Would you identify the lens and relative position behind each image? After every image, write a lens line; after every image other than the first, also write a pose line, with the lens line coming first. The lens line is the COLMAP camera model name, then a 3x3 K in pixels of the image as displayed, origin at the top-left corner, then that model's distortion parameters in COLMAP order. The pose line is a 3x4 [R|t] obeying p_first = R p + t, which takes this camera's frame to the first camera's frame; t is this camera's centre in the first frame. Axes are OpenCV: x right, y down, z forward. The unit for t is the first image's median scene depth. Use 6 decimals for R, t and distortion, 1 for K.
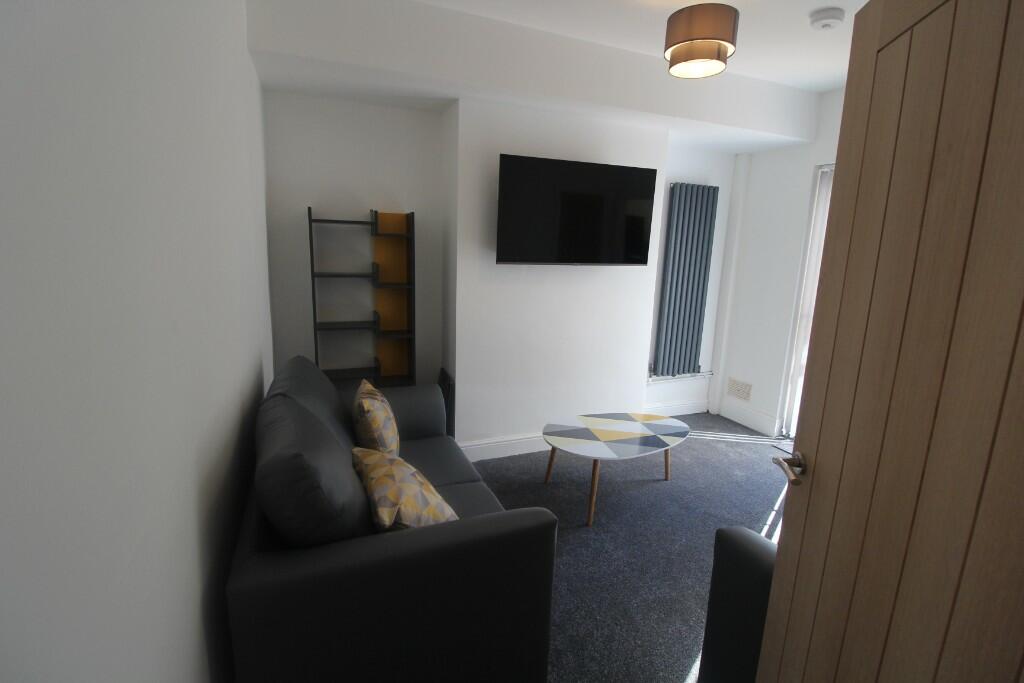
lens RADIAL K [[469.3, 0, 506.9], [0, 469.3, 334.7], [0, 0, 1]] dist [-0.005585, -0.010380]
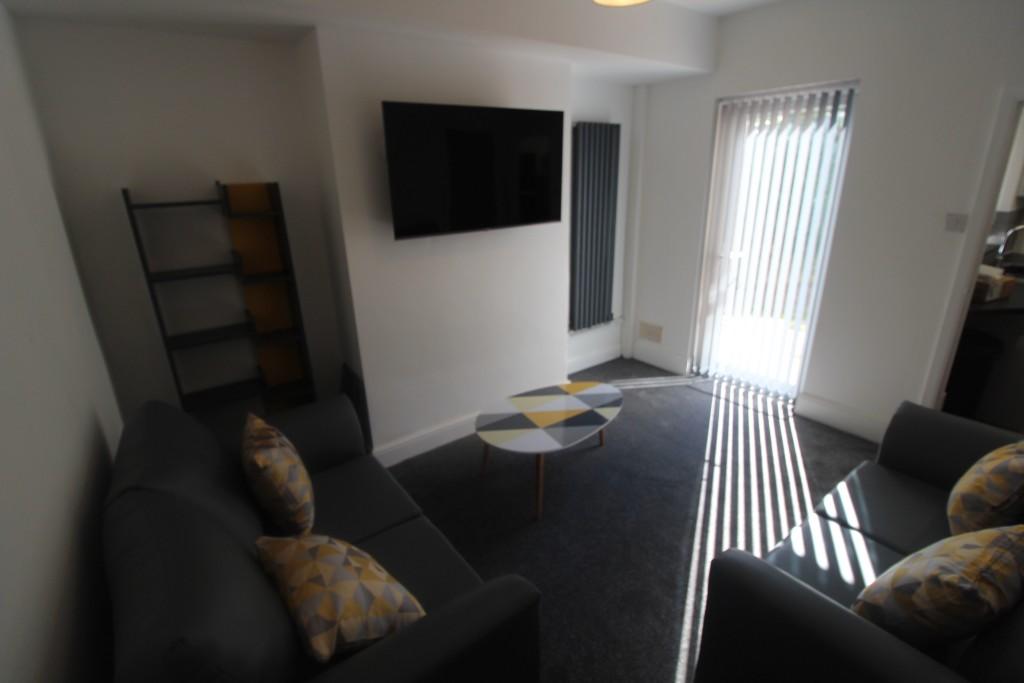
lens RADIAL K [[469.3, 0, 507.6], [0, 469.3, 334.2], [0, 0, 1]] dist [-0.005585, -0.010380]
pose [[0.966627, -0.136320, 0.216910, -0.031138], [0.104167, 0.982664, 0.153366, -0.089977], [-0.234056, -0.125653, 0.964069, 0.128259]]
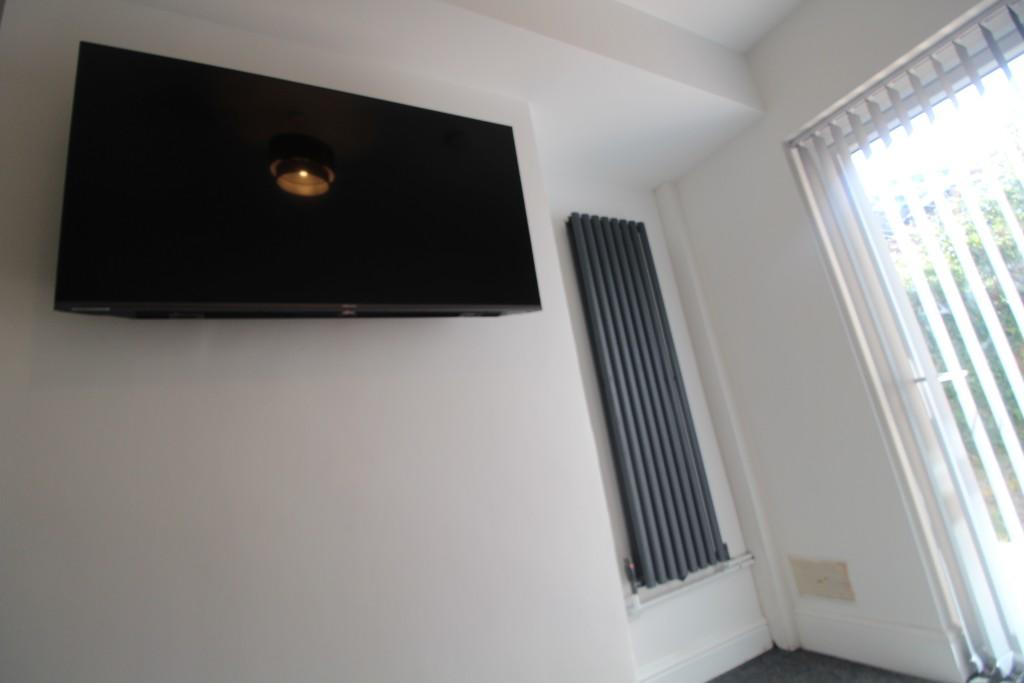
lens RADIAL K [[469.3, 0, 508.1], [0, 469.3, 340.1], [0, 0, 1]] dist [-0.005585, -0.010380]
pose [[0.980009, -0.150291, 0.130362, 0.222316], [0.192226, 0.884220, -0.425681, 0.058752], [-0.051292, 0.442231, 0.895434, 0.670704]]
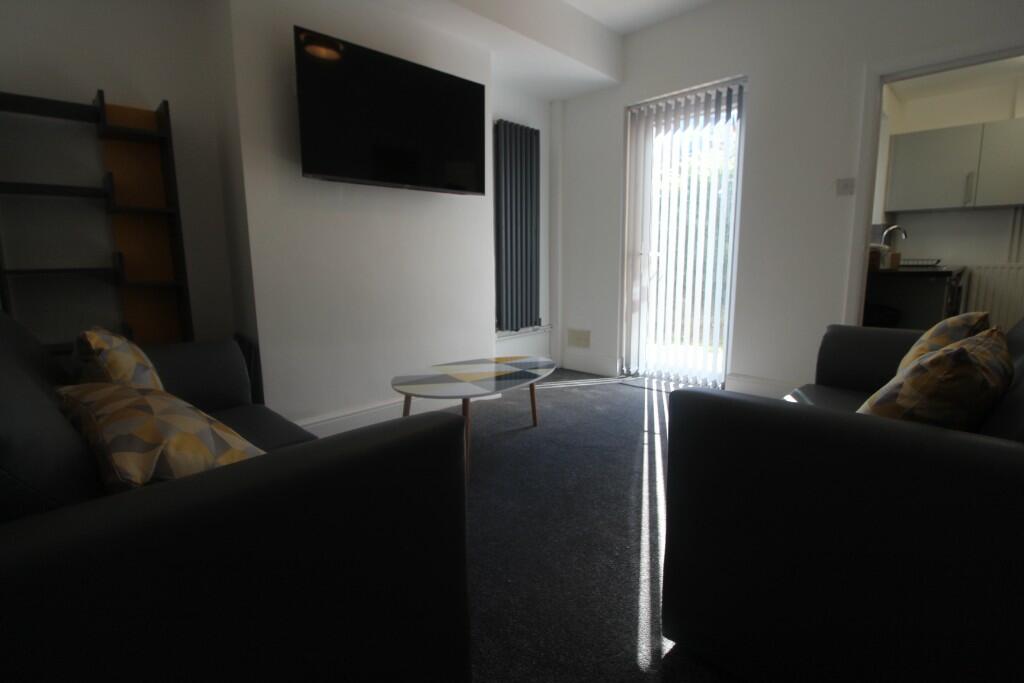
lens RADIAL K [[469.3, 0, 507.2], [0, 469.3, 335.0], [0, 0, 1]] dist [-0.005585, -0.010380]
pose [[0.918699, -0.099581, 0.382199, -0.032599], [0.112332, 0.993608, -0.011133, 0.141756], [-0.378648, 0.053161, 0.924013, 0.185150]]
